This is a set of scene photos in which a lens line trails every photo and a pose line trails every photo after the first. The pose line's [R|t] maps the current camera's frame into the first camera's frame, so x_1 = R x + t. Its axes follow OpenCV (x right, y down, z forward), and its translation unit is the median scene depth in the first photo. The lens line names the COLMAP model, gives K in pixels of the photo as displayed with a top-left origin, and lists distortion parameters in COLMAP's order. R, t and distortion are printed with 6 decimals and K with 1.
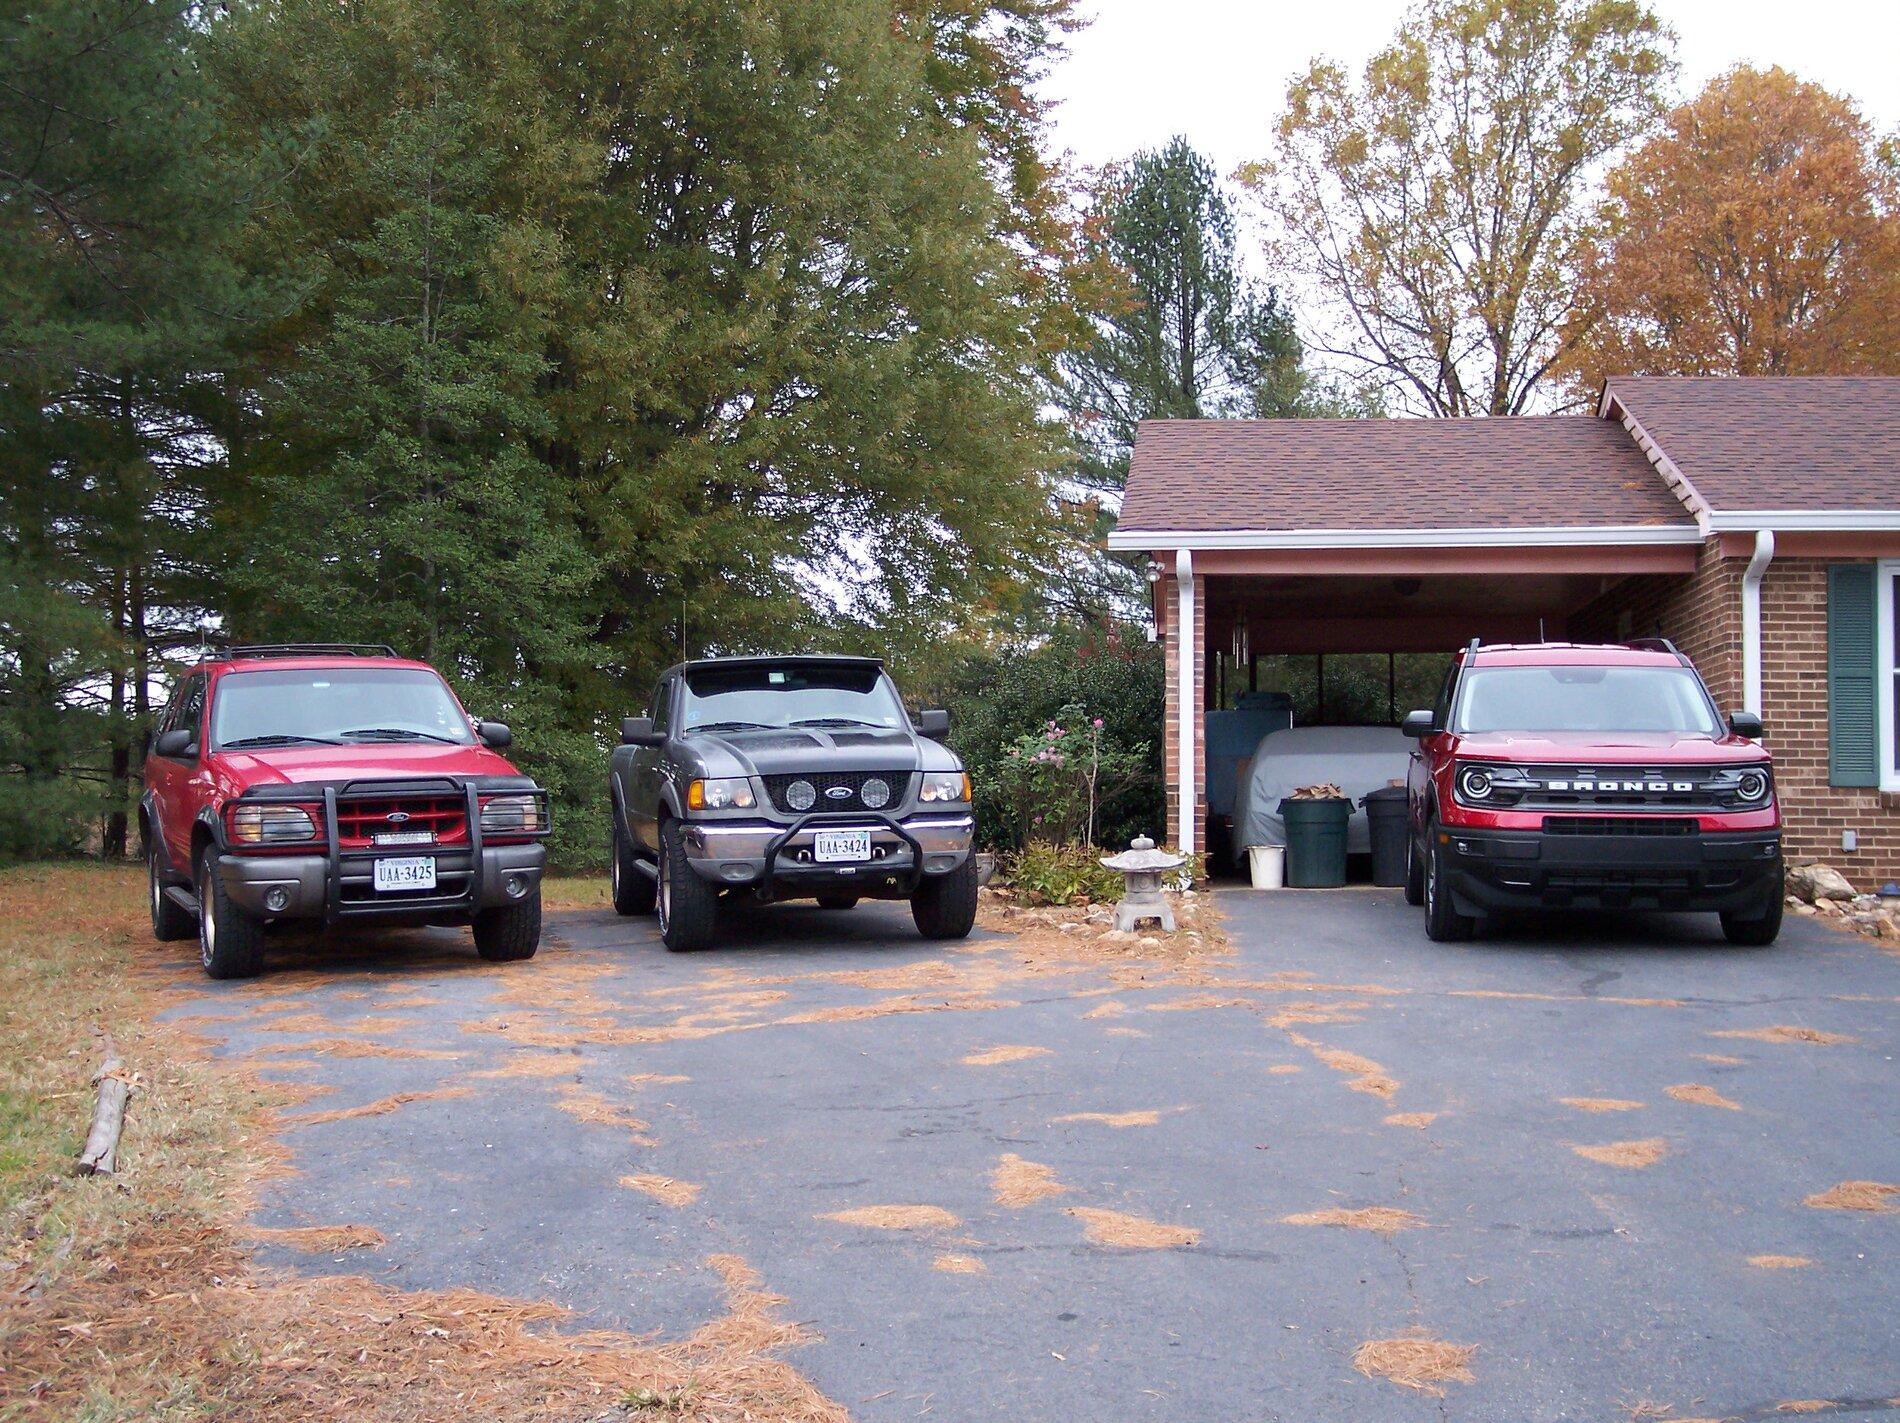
lens RADIAL K [[2176.6, 0, 950.0], [0, 2176.6, 711.5], [0, 0, 1]] dist [-0.002730, -0.000592]
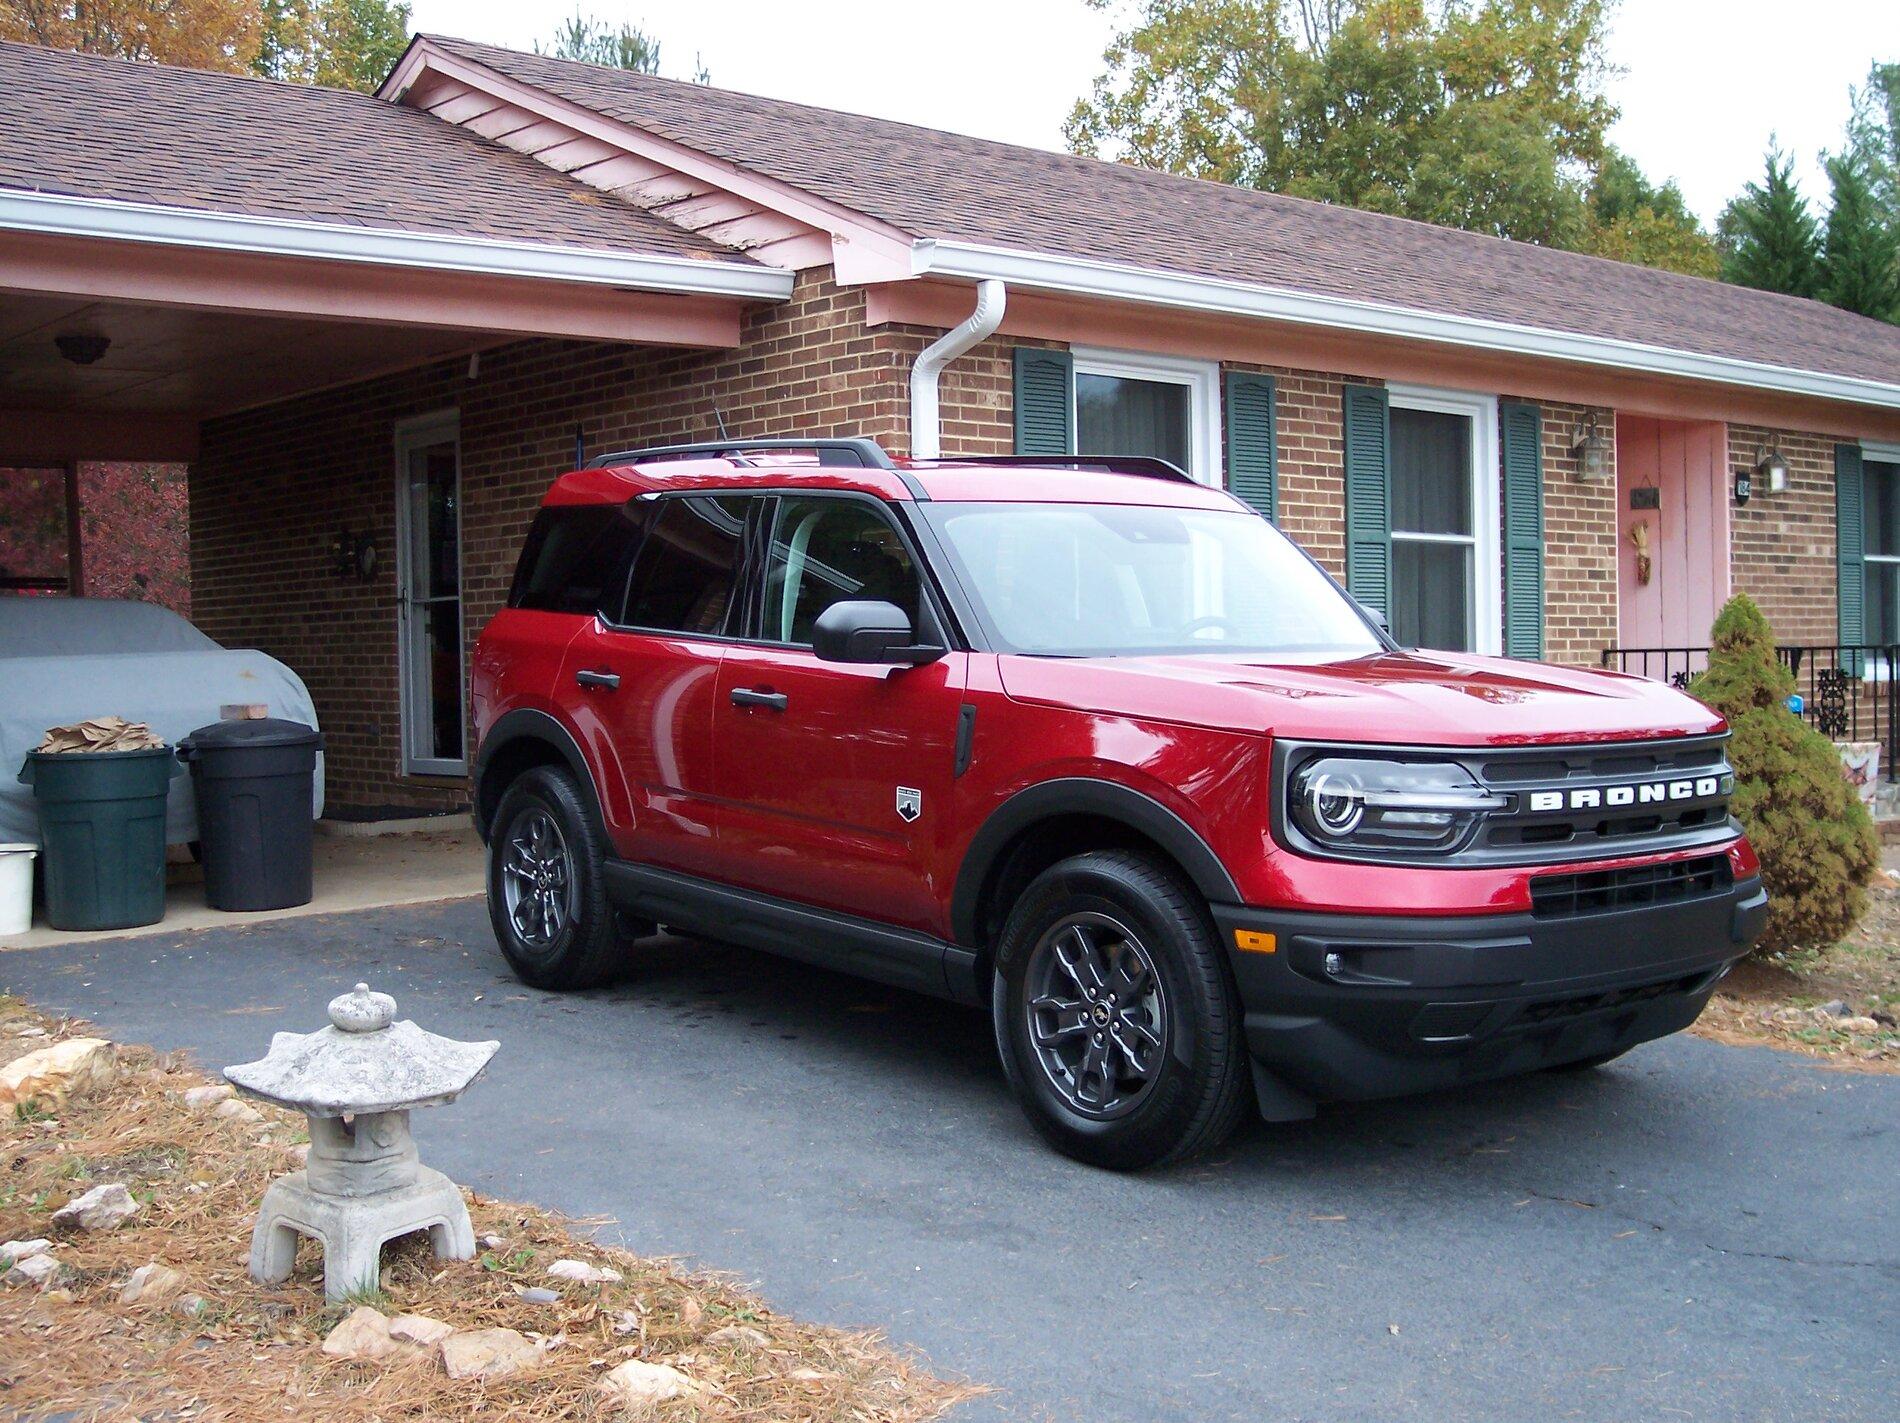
lens RADIAL K [[2176.6, 0, 950.0], [0, 2176.6, 711.5], [0, 0, 1]] dist [-0.002730, -0.000592]
pose [[0.666799, -0.046608, 0.743779, -0.081964], [-0.014343, 0.997055, 0.075338, -0.010036], [-0.745099, -0.060903, 0.664167, 0.592381]]
